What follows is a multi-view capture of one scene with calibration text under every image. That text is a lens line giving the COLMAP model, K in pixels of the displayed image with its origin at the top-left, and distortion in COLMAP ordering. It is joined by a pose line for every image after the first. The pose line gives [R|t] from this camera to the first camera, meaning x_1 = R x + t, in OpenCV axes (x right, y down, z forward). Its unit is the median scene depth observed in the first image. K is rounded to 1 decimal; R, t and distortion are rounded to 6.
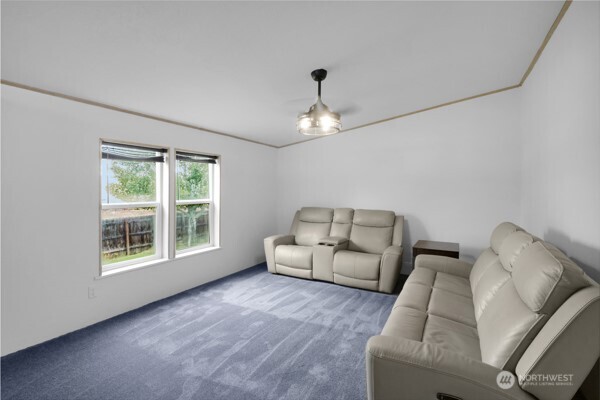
lens RADIAL K [[293.7, 0, 305.7], [0, 293.7, 189.4], [0, 0, 1]] dist [-0.004882, -0.001901]
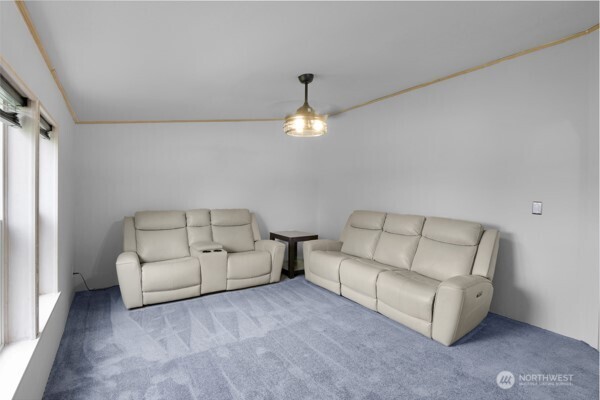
lens RADIAL K [[293.7, 0, 299.5], [0, 293.7, 195.5], [0, 0, 1]] dist [-0.004882, -0.001901]
pose [[0.467553, -0.020327, 0.883731, -0.662279], [-0.012378, 0.999487, 0.029538, -0.009281], [-0.883878, -0.024749, 0.467062, 0.412502]]
